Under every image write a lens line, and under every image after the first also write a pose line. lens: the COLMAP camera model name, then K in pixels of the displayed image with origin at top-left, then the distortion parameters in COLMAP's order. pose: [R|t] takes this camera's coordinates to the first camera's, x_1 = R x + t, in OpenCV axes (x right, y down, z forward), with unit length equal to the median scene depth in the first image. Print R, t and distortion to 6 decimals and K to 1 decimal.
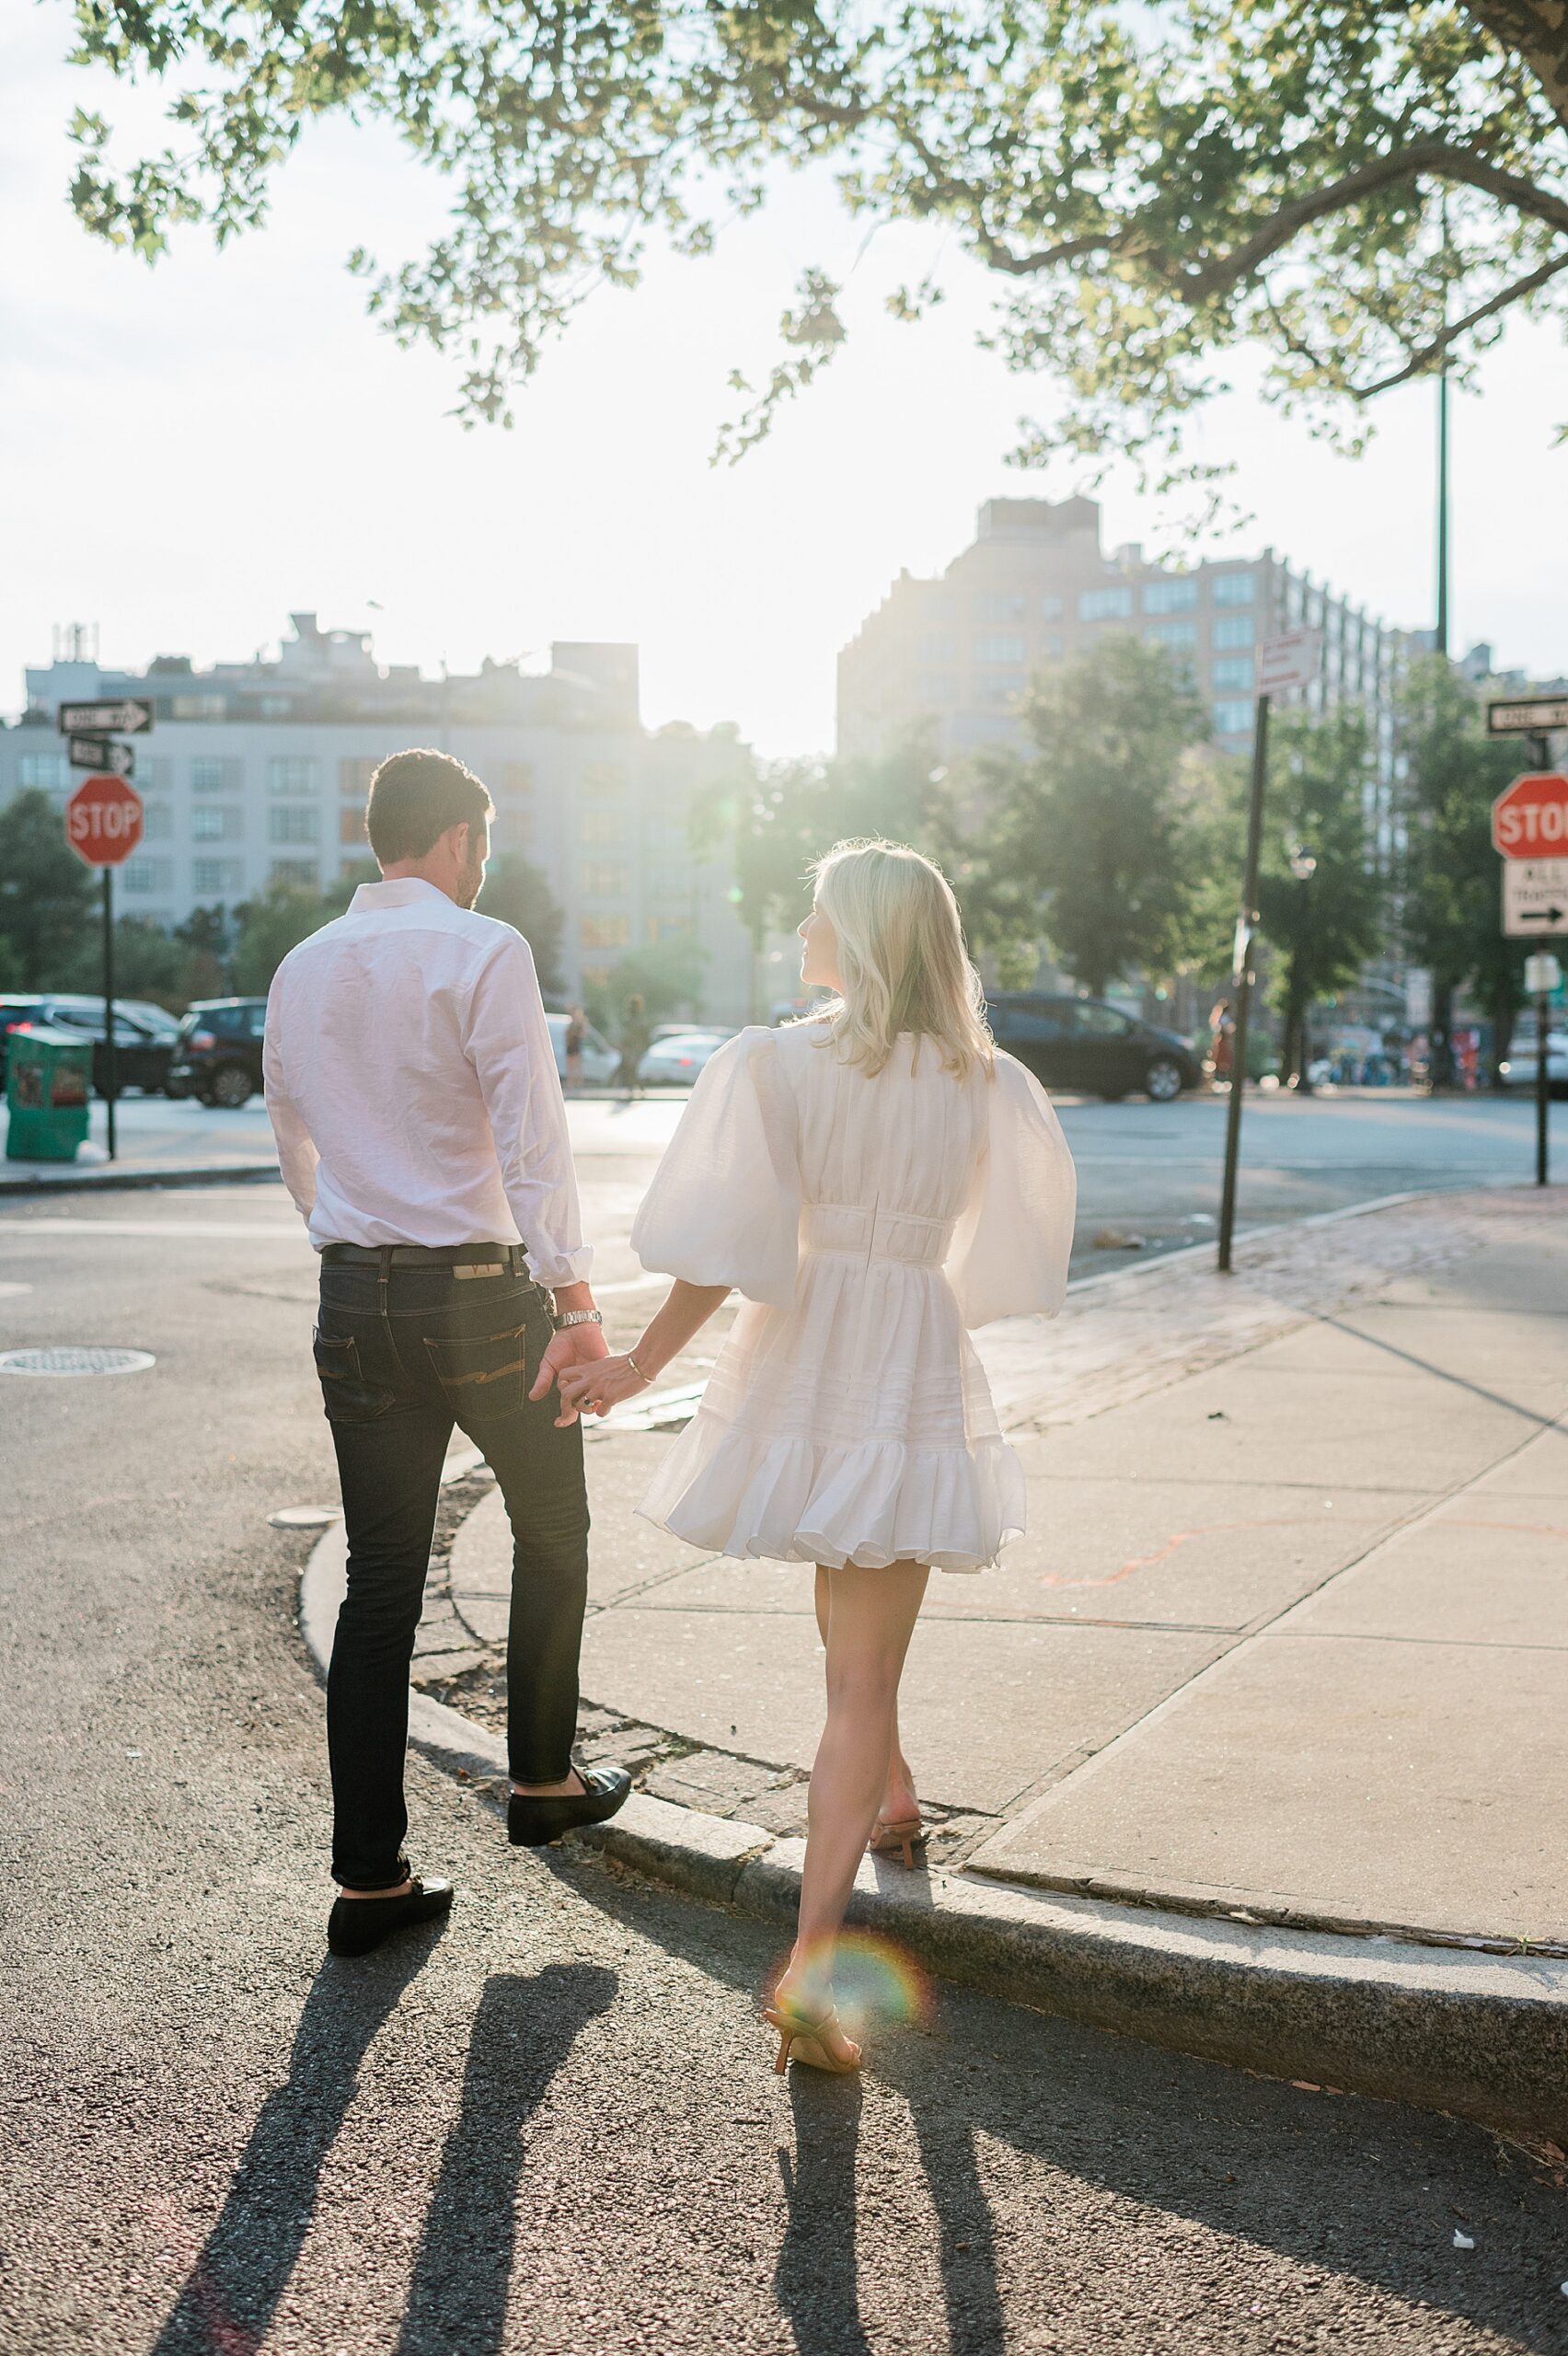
lens RADIAL K [[2342.4, 0, 784.0], [0, 2342.4, 1178.0], [0, 0, 1]] dist [0.078716, -0.014035]
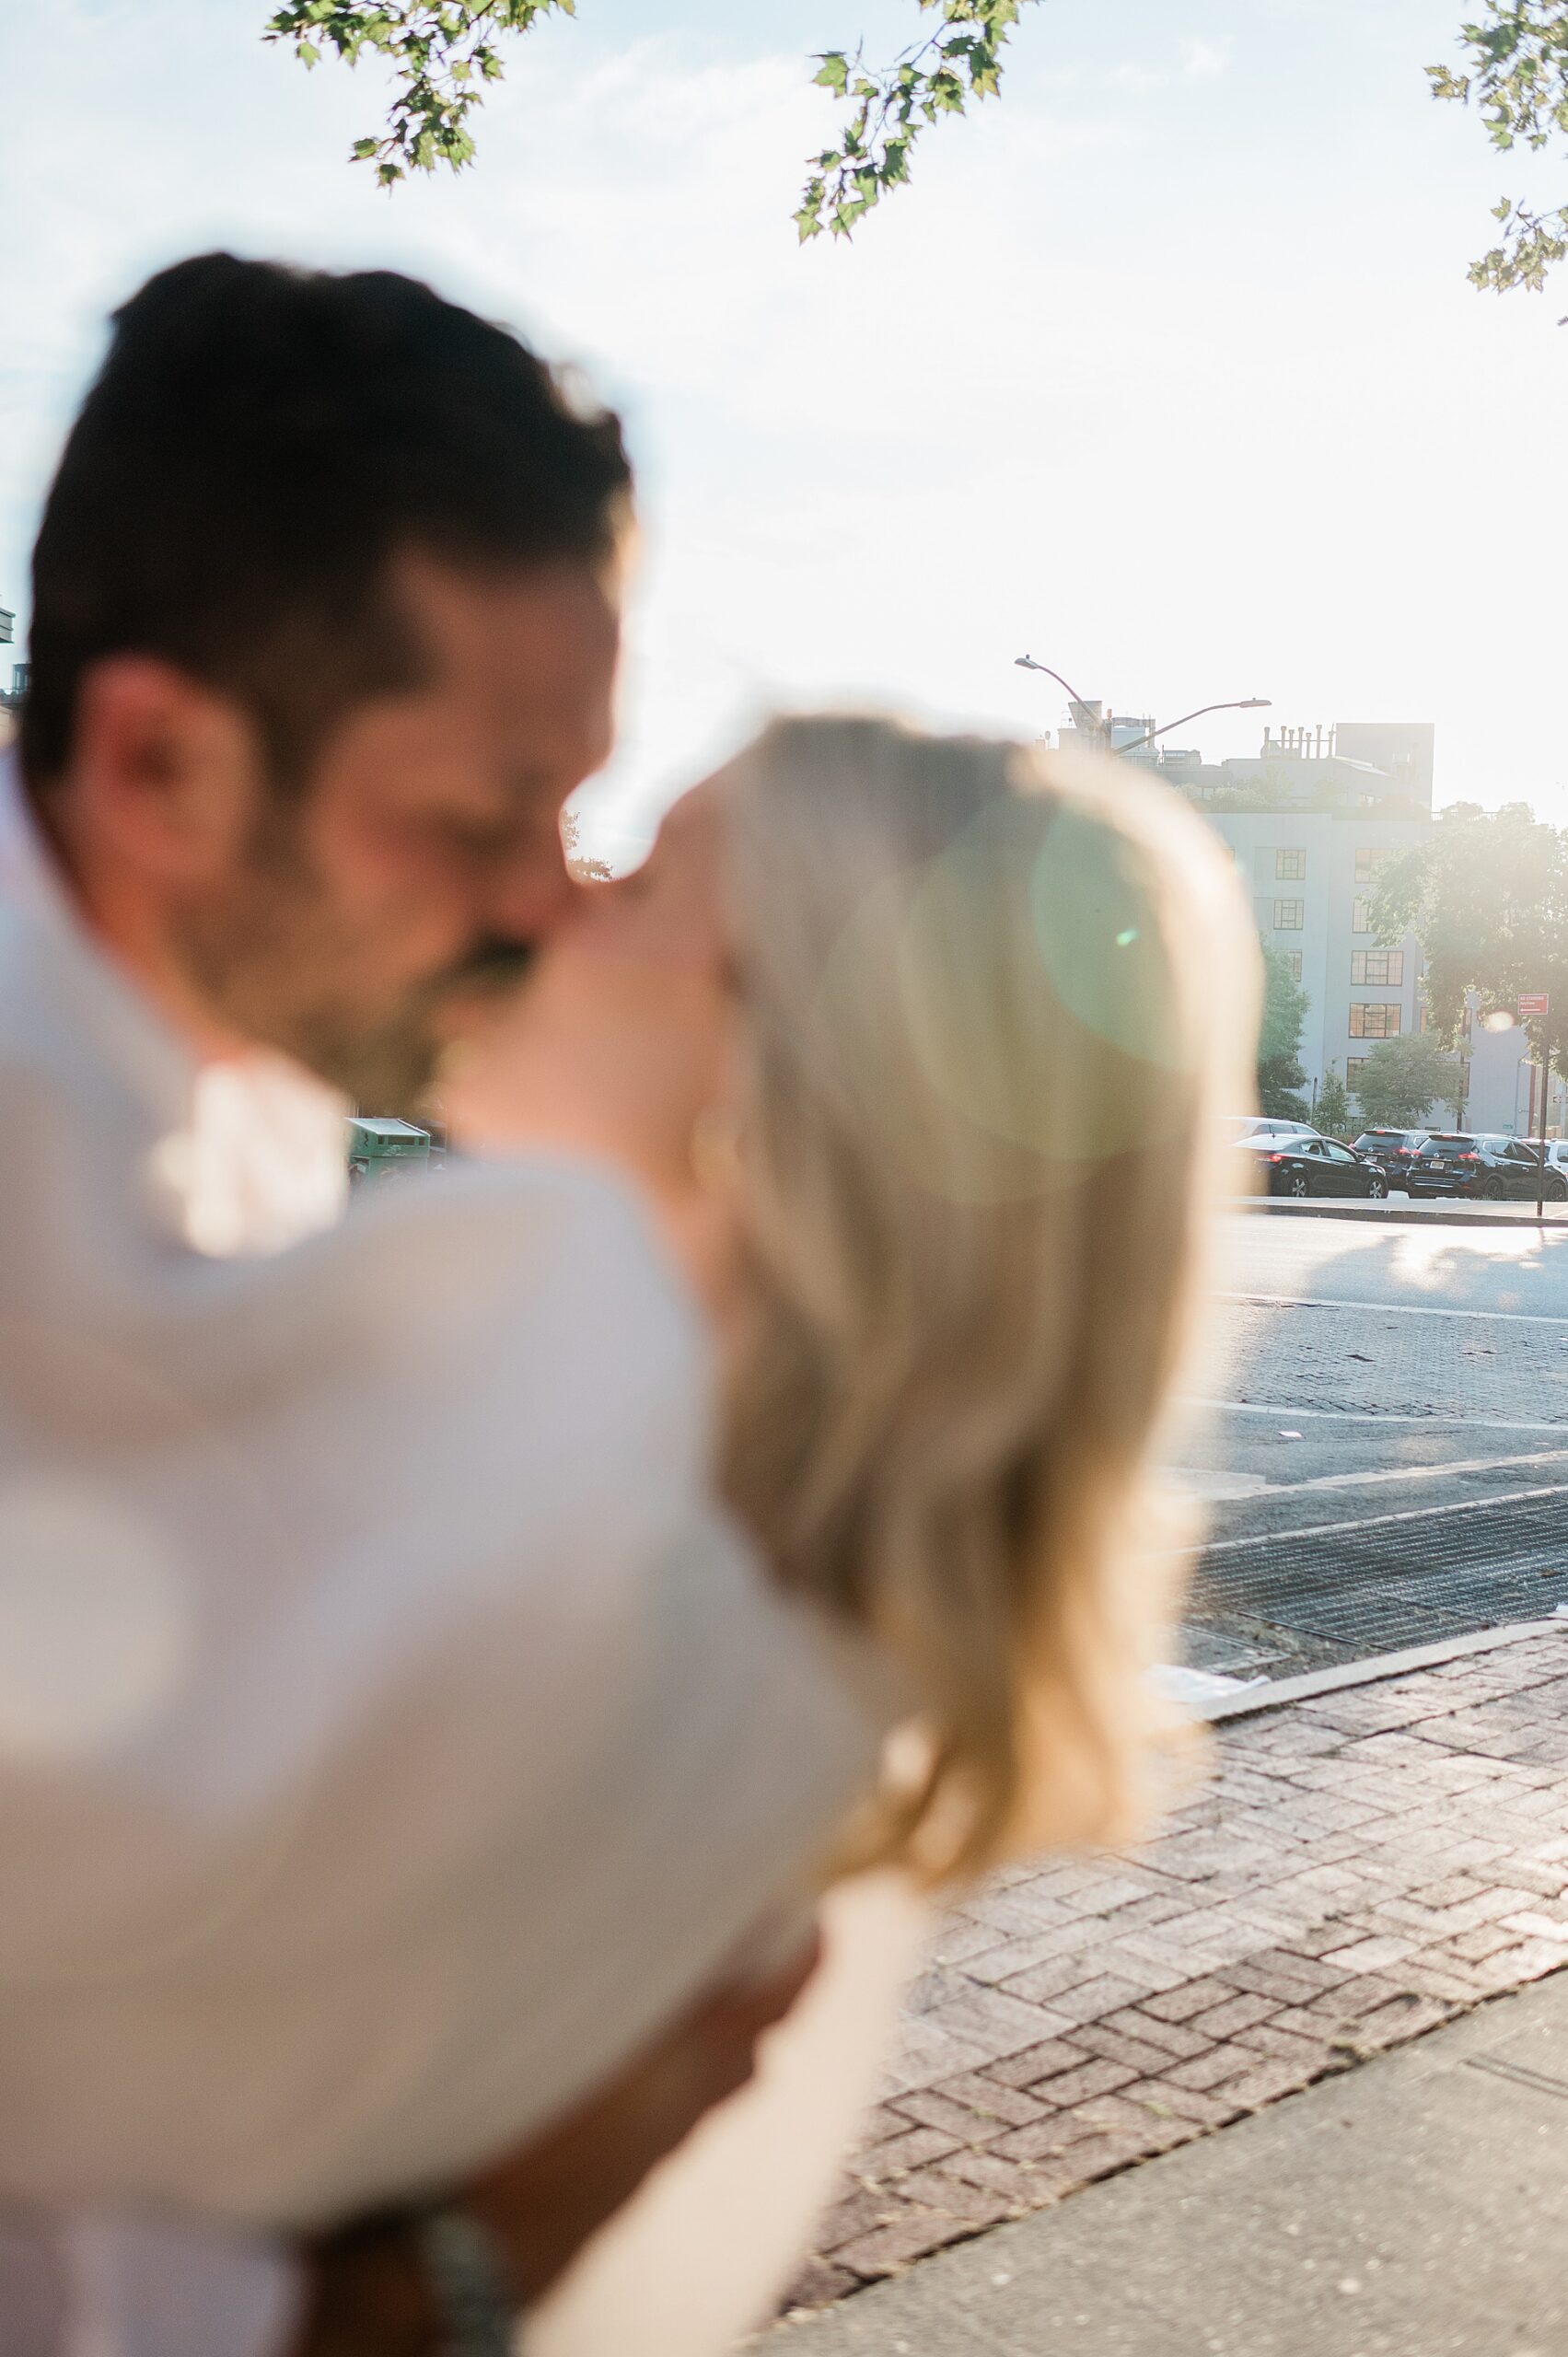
lens RADIAL K [[2343.6, 0, 784.0], [0, 2343.6, 1178.5], [0, 0, 1]] dist [0.078716, -0.014035]
pose [[0.945082, 0.055909, -0.322017, 0.065225], [-0.067494, 0.997409, -0.024915, -0.017680], [0.319789, 0.045281, 0.946406, 0.166991]]
